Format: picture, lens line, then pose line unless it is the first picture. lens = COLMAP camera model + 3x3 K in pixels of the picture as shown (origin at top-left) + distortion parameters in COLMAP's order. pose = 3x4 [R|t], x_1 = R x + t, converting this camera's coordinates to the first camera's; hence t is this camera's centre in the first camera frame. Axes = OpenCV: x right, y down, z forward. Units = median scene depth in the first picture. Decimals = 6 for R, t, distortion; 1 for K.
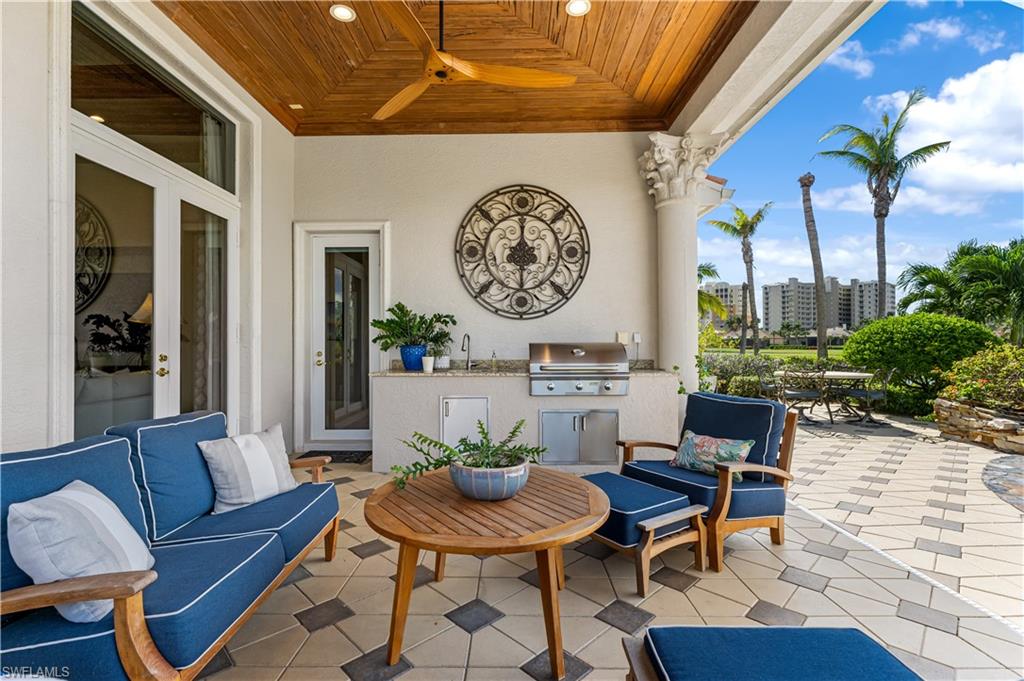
lens RADIAL K [[454.0, 0, 512.0], [0, 454.0, 340.5], [0, 0, 1]] dist [0.000134, -0.000178]
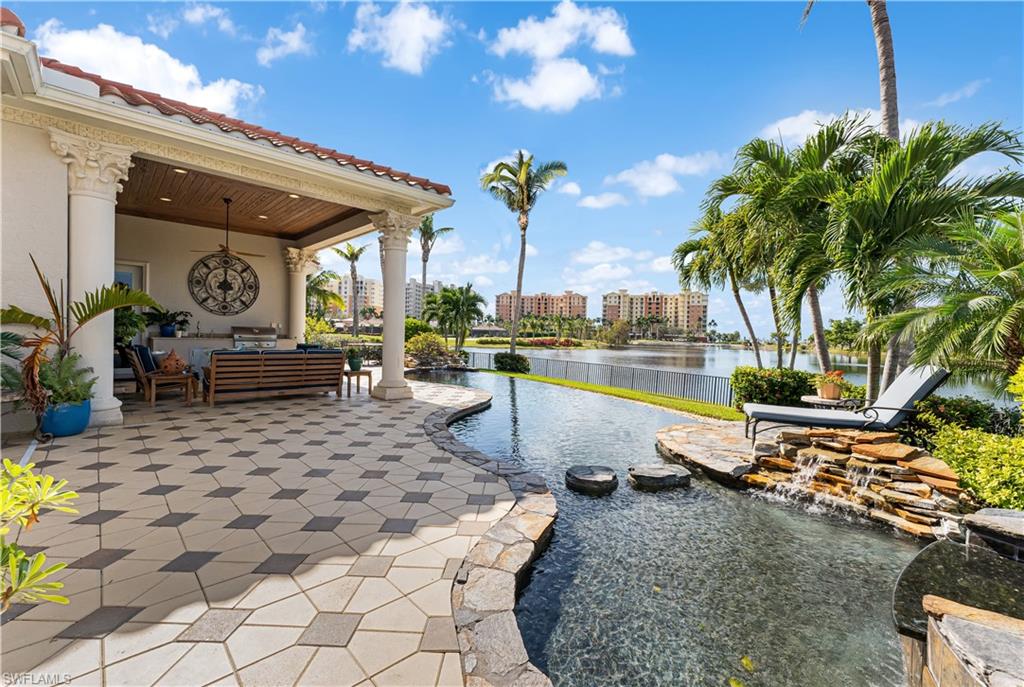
lens RADIAL K [[409.2, 0, 482.8], [0, 409.2, 340.2], [0, 0, 1]] dist [-0.015072, 0.007165]
pose [[0.737019, 0.011191, 0.675779, -0.389922], [-0.034893, 0.999160, 0.021508, -0.011836], [-0.674970, -0.039432, 0.736790, -1.313729]]
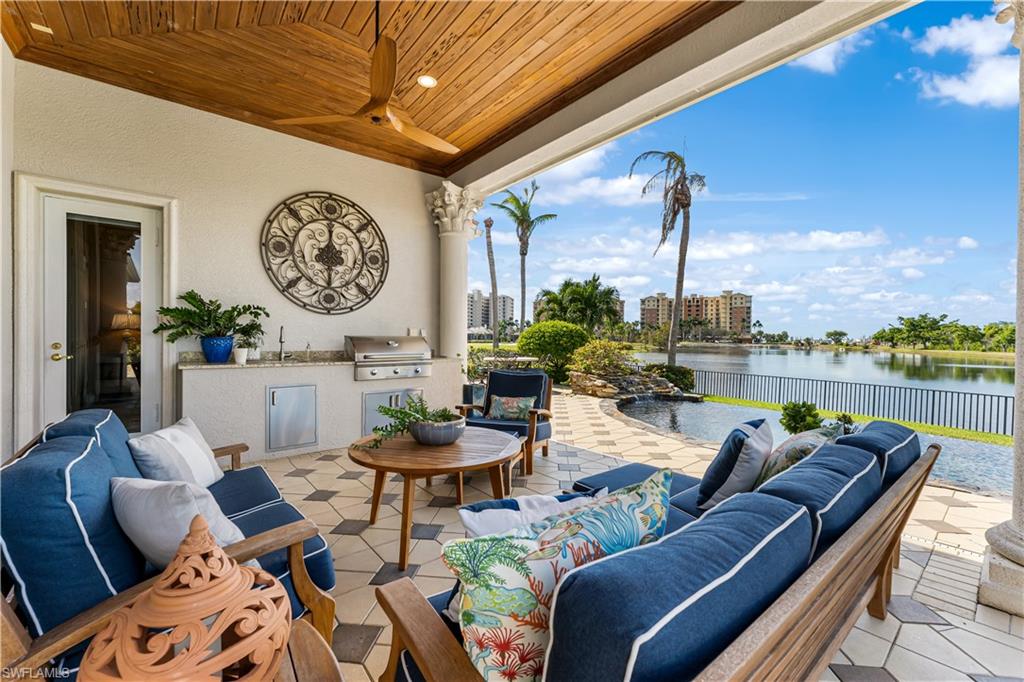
lens RADIAL K [[404.0, 0, 505.4], [0, 404.0, 339.1], [0, 0, 1]] dist [0.001526, -0.000026]
pose [[0.779476, 0.008346, 0.626376, -0.261587], [-0.015032, 0.999873, 0.005383, 0.002172], [-0.626252, -0.013611, 0.779502, -0.043463]]
